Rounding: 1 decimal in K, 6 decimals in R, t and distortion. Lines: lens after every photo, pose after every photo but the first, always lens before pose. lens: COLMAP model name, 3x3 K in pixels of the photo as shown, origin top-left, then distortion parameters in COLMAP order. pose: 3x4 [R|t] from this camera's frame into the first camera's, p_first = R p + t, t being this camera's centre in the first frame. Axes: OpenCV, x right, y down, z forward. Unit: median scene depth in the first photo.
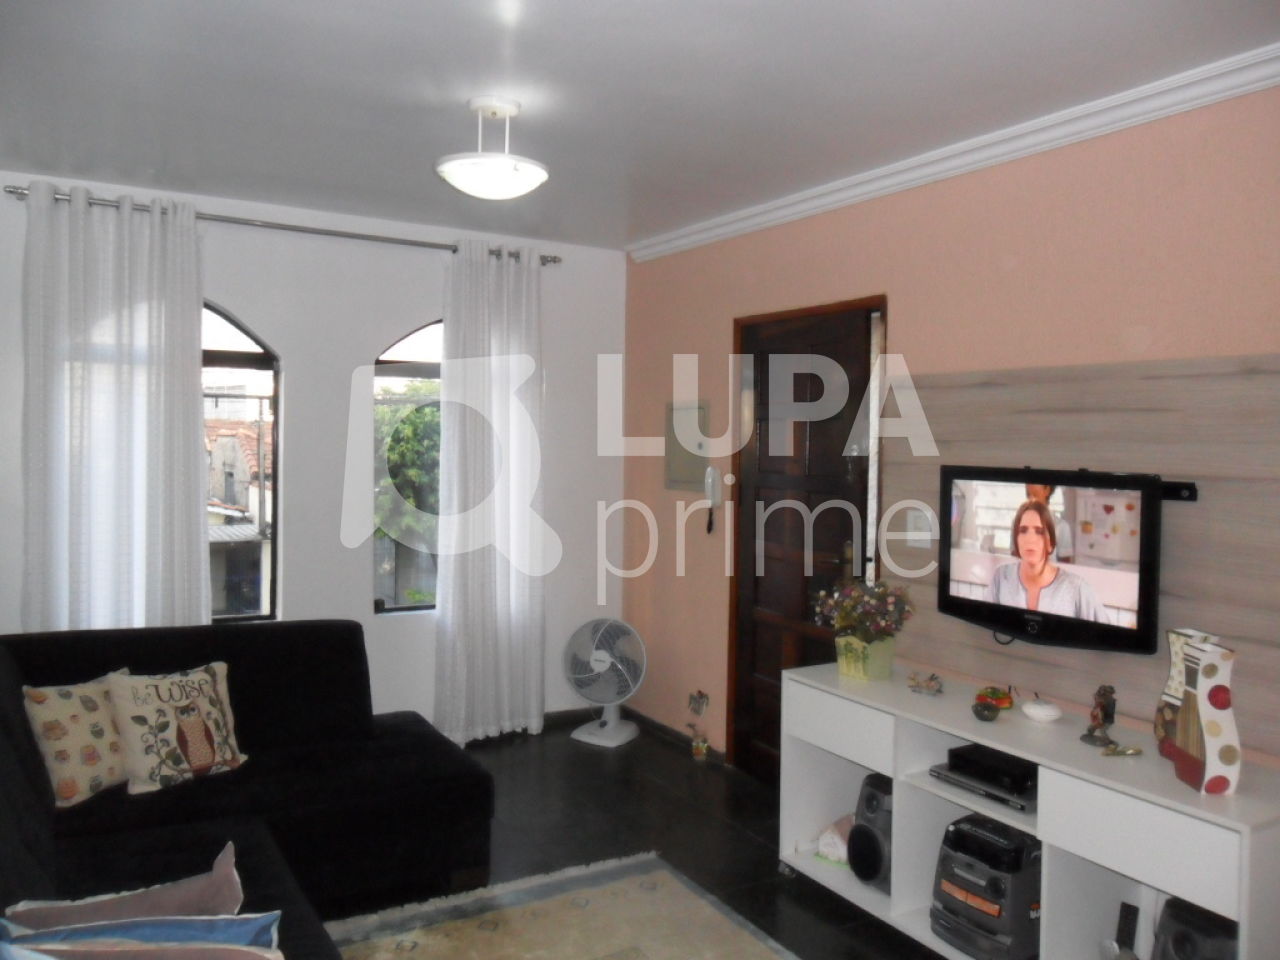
lens RADIAL K [[1027.6, 0, 648.9], [0, 1027.6, 480.8], [0, 0, 1]] dist [-0.062855, 0.062085]
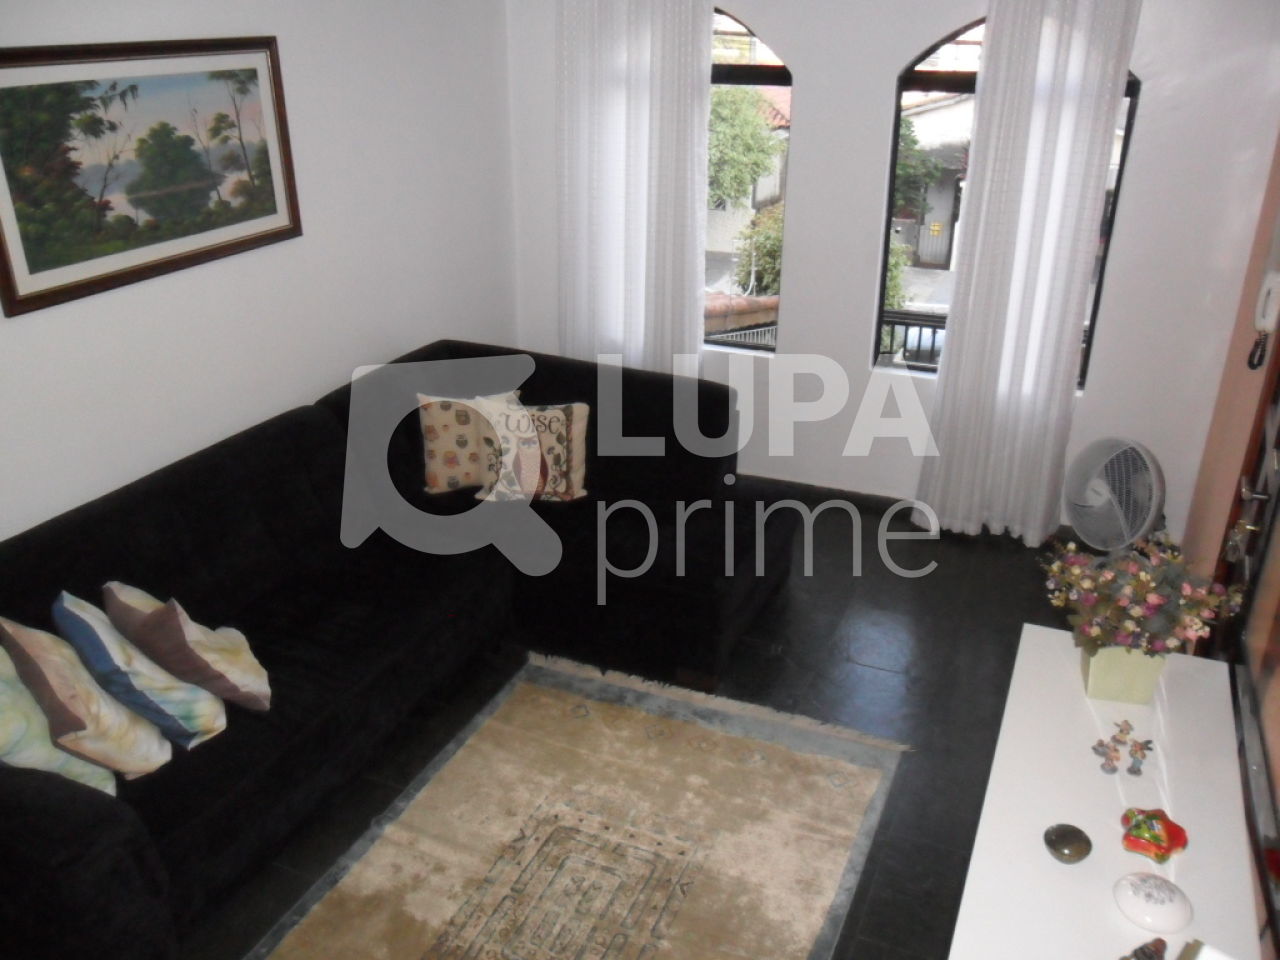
lens RADIAL K [[1027.6, 0, 648.9], [0, 1027.6, 480.8], [0, 0, 1]] dist [-0.062855, 0.062085]
pose [[0.578529, 0.319713, -0.750392, 0.486526], [-0.028925, 0.927442, 0.372847, -0.162619], [0.815149, -0.193997, 0.545800, 0.451189]]
